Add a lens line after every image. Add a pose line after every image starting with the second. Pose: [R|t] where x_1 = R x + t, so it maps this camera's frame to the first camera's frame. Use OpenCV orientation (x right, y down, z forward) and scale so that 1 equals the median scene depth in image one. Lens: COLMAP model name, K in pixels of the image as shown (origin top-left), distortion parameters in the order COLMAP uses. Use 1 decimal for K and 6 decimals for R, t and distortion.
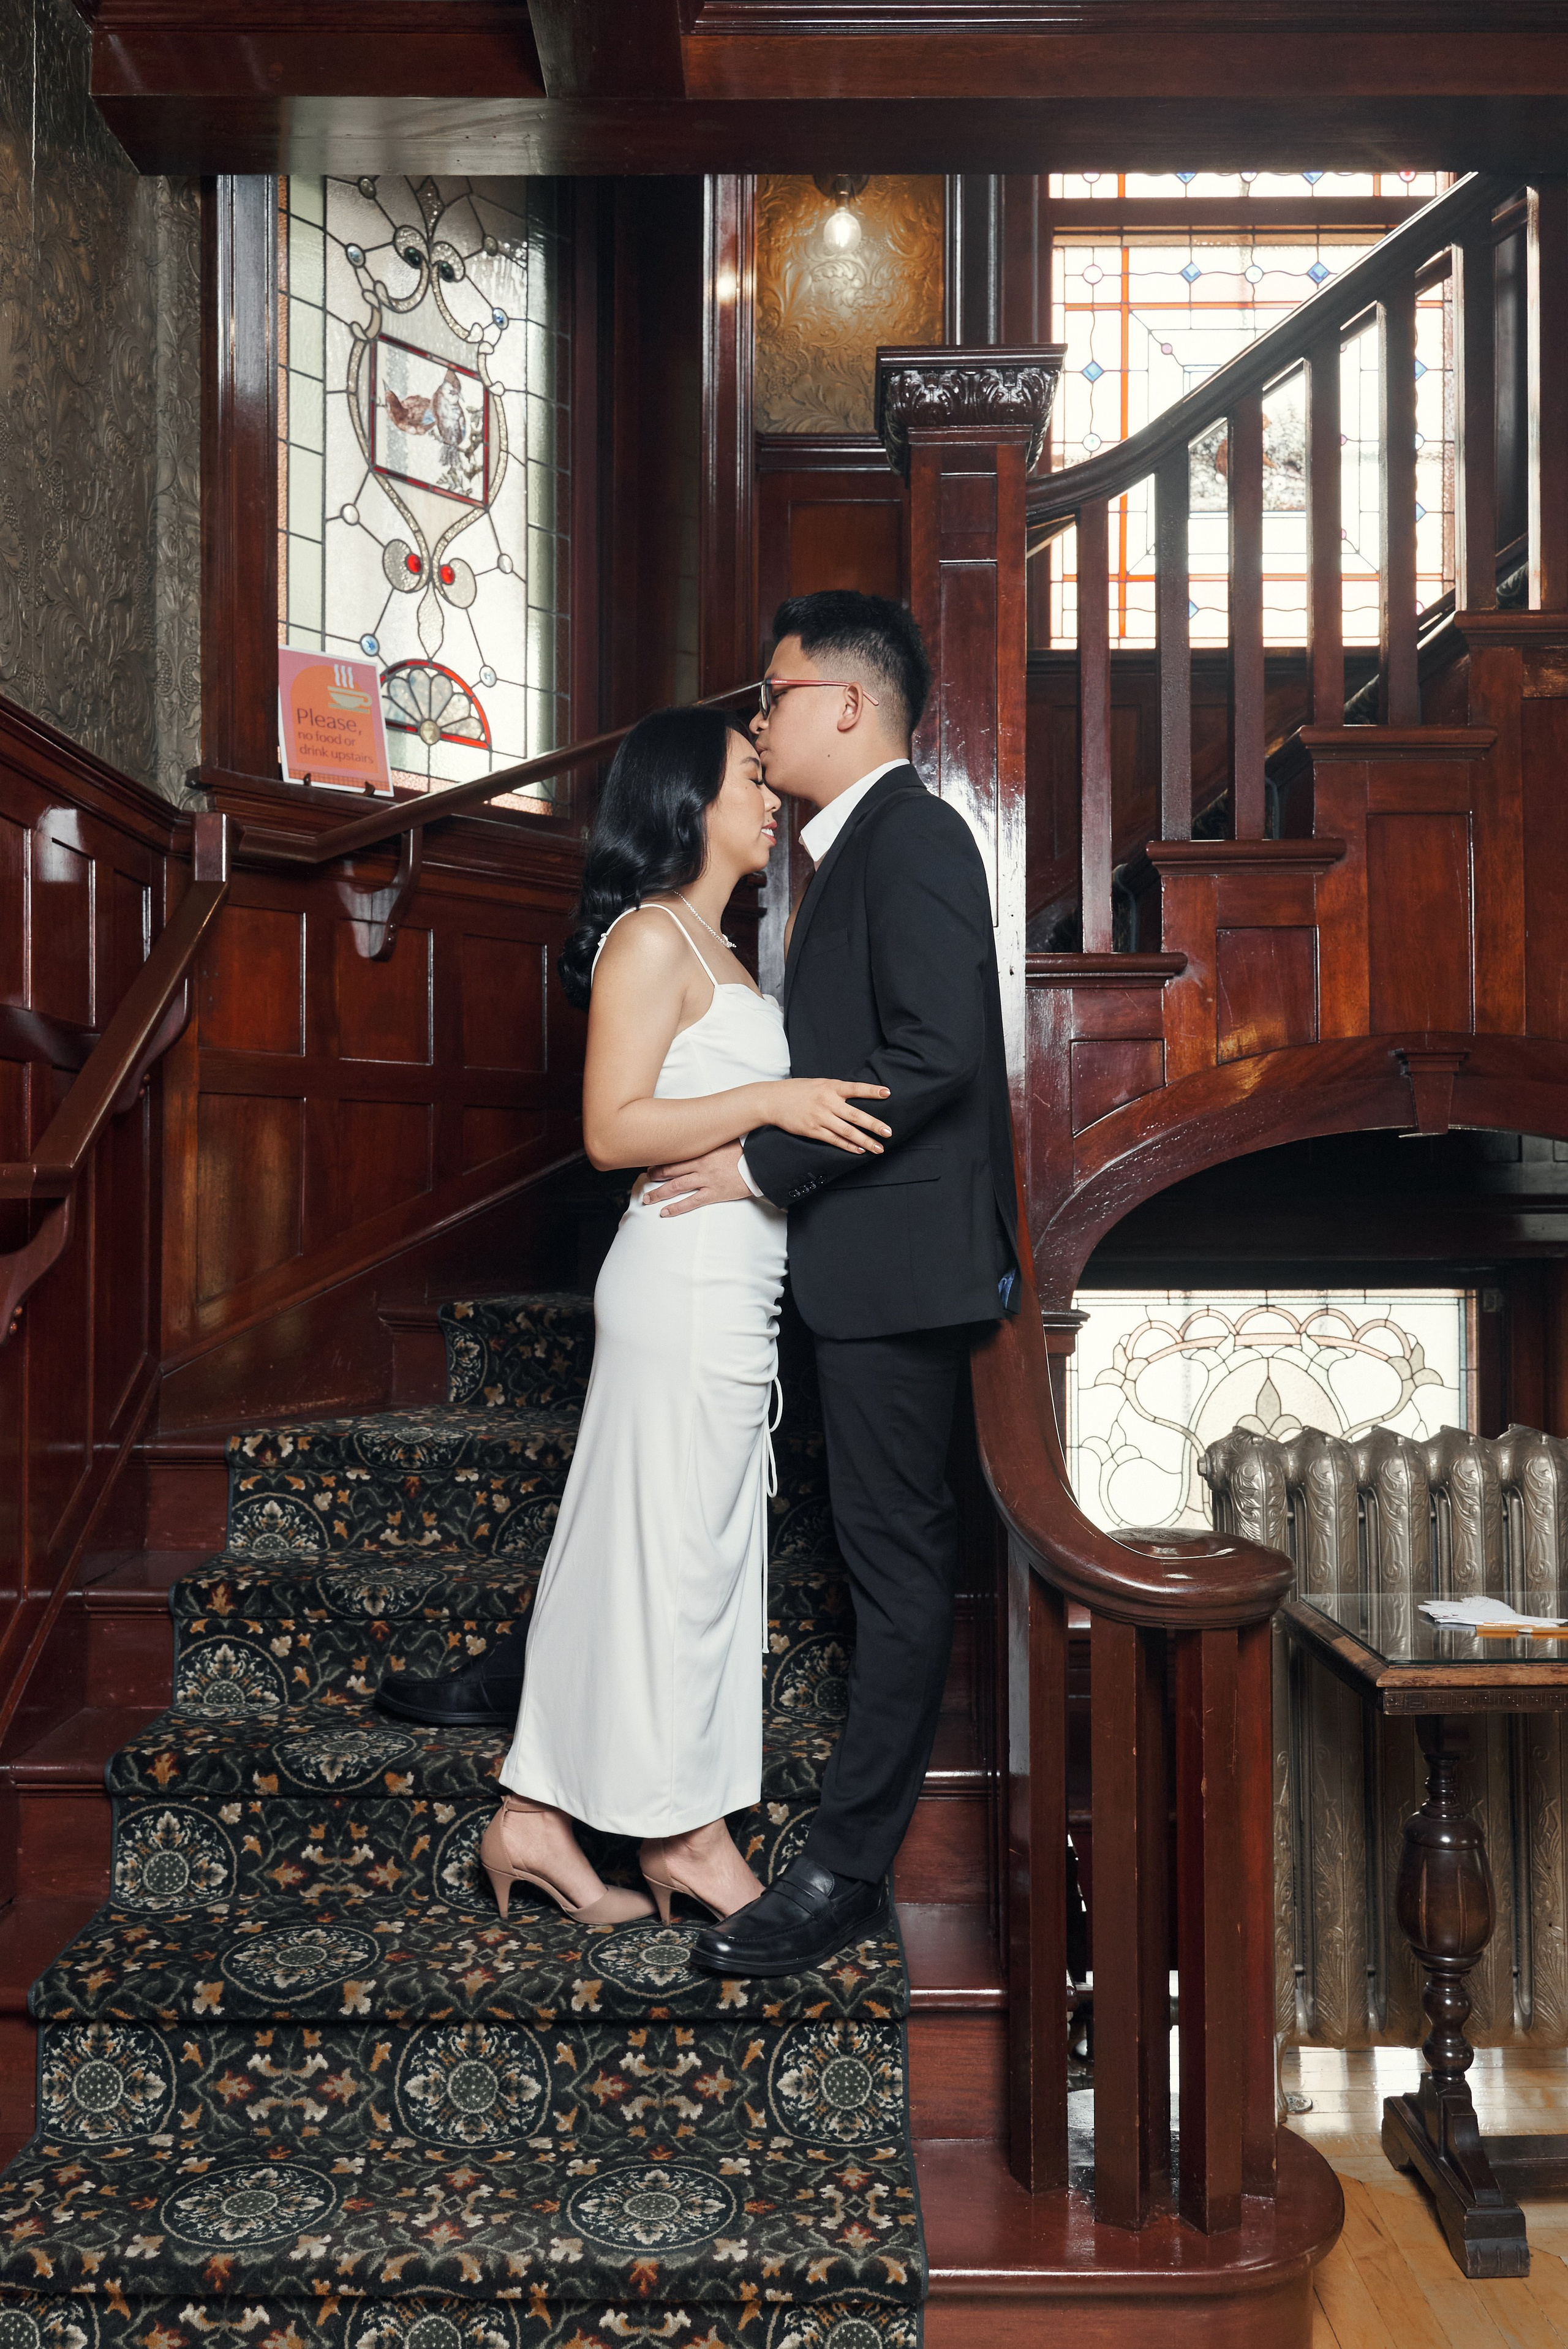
lens RADIAL K [[1949.5, 0, 786.6], [0, 1949.5, 1142.5], [0, 0, 1]] dist [0.076087, -0.075733]
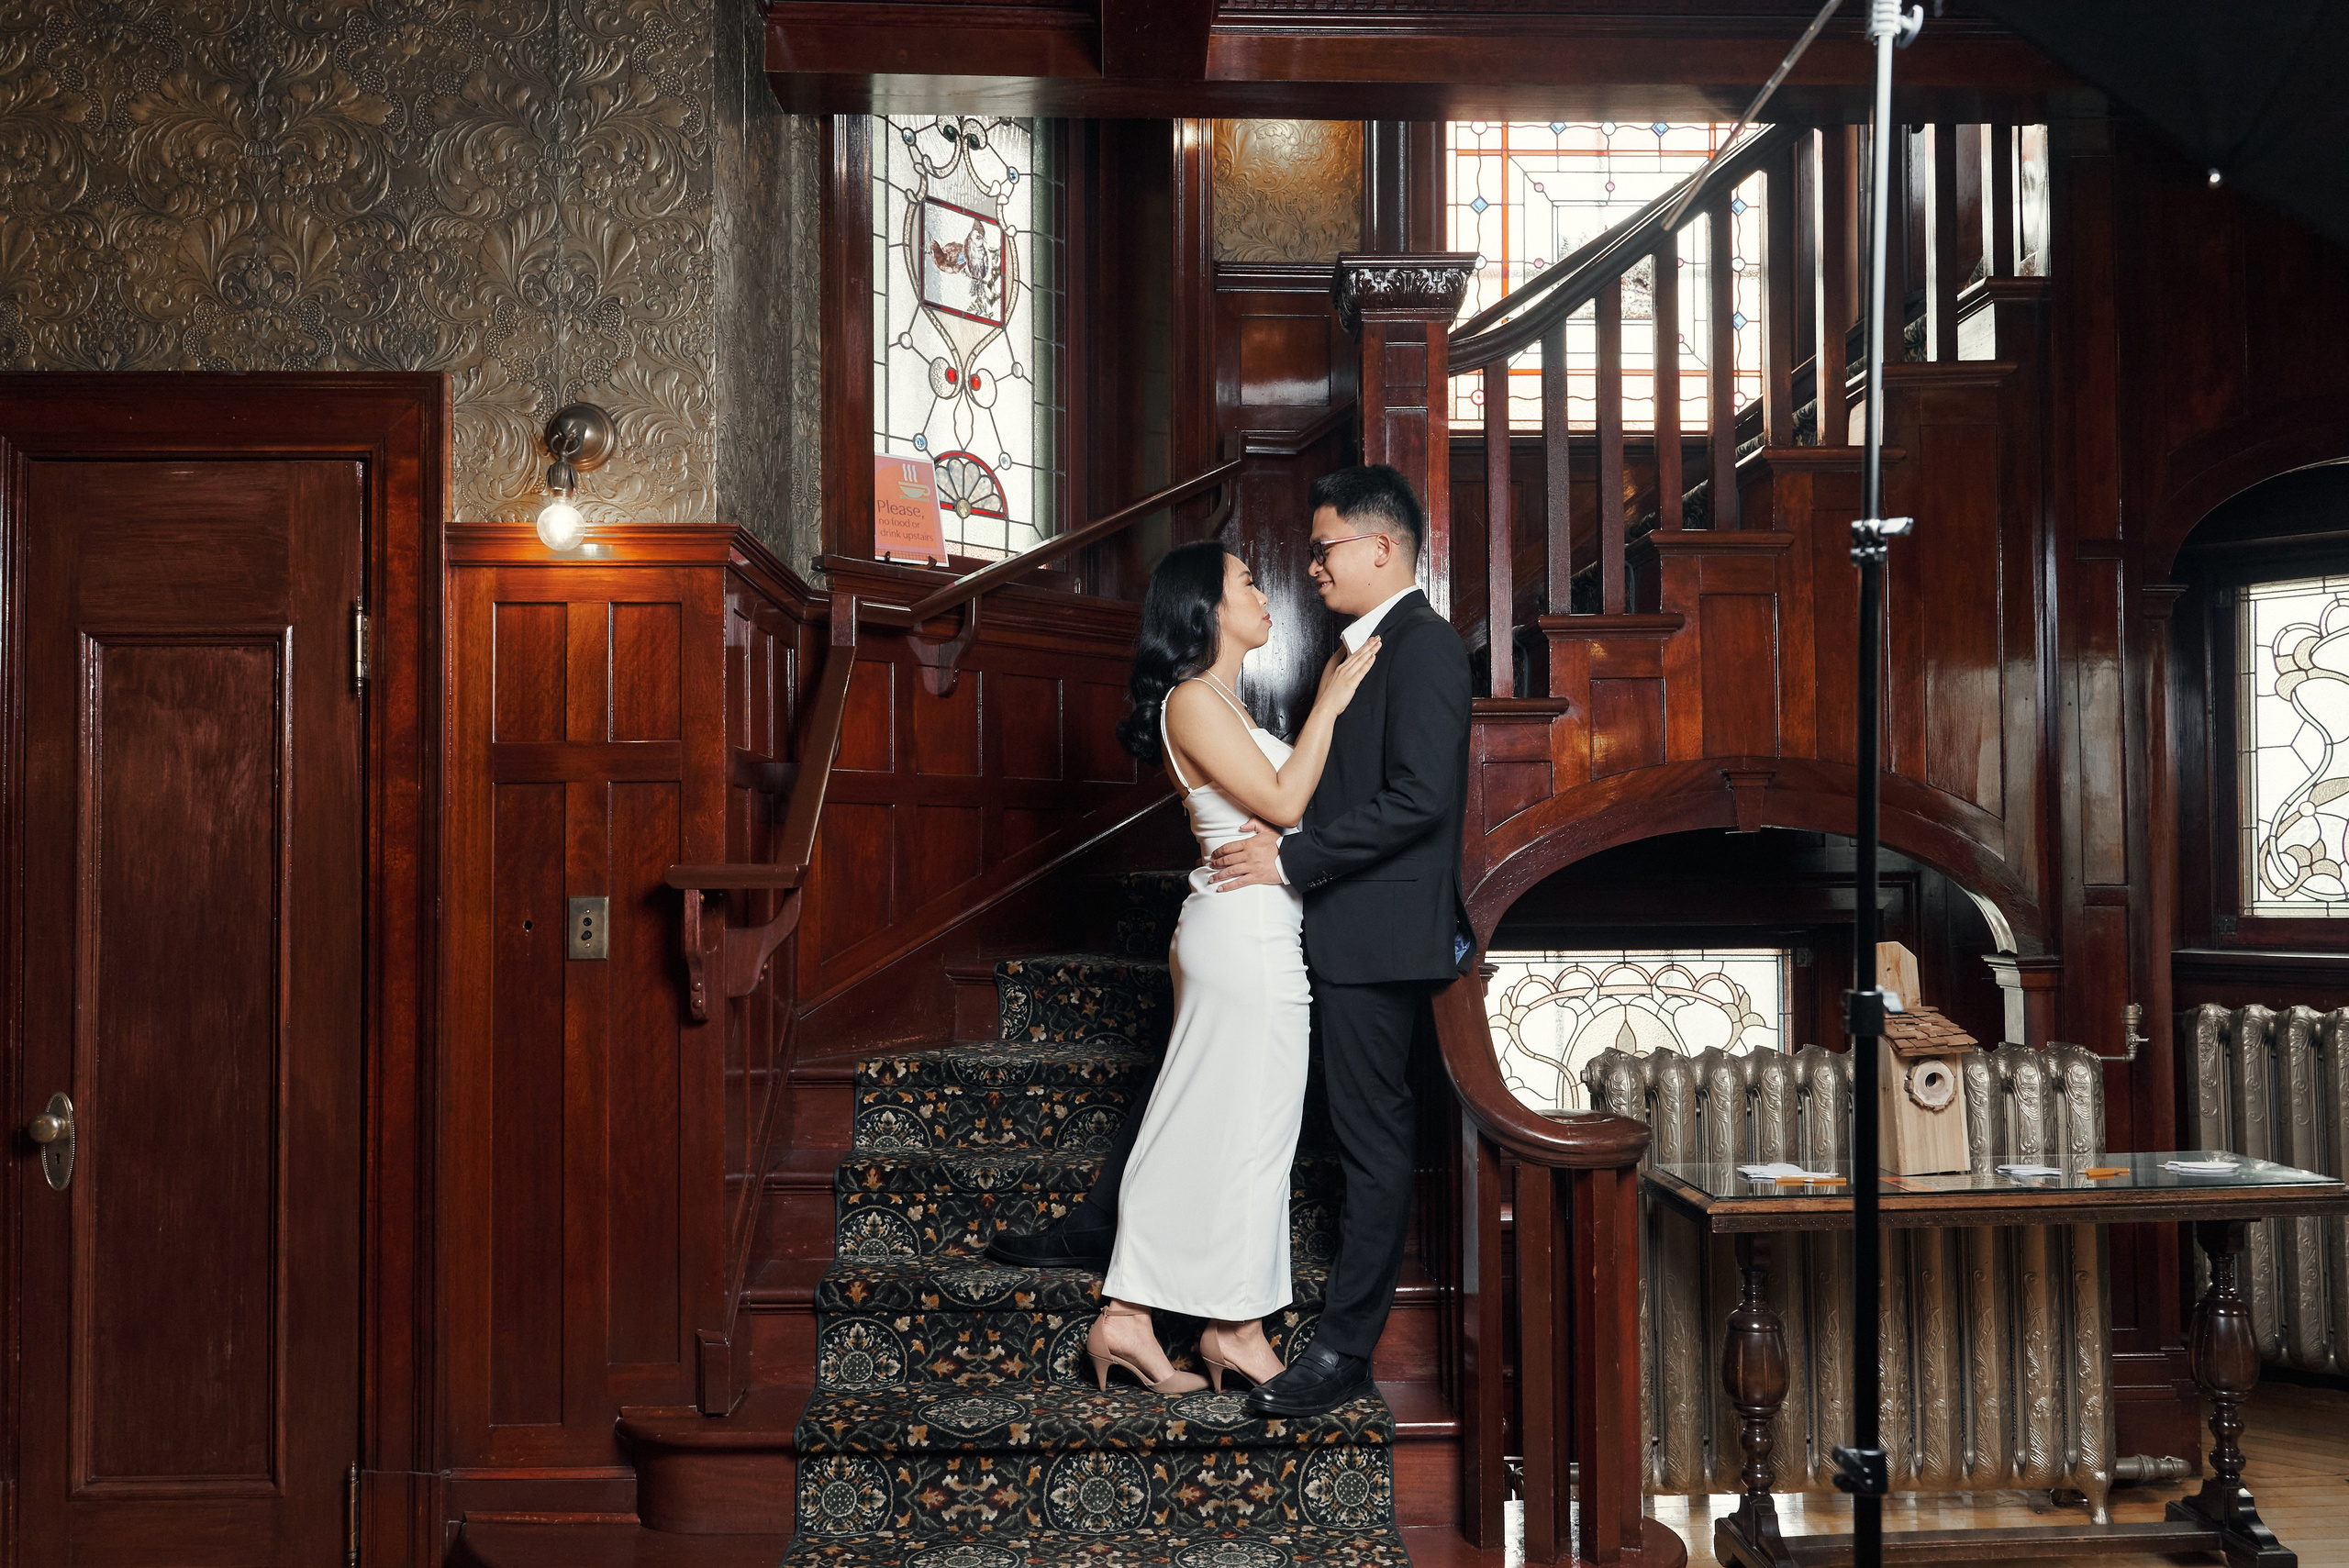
lens RADIAL K [[1949.4, 0, 1224.5], [0, 1949.4, 784.5], [0, 0, 1]] dist [0.076087, -0.075733]
pose [[0.998990, -0.002055, 0.044876, -0.102694], [0.002615, 0.999919, -0.012433, -0.023472], [-0.044847, 0.012538, 0.998915, -0.368994]]
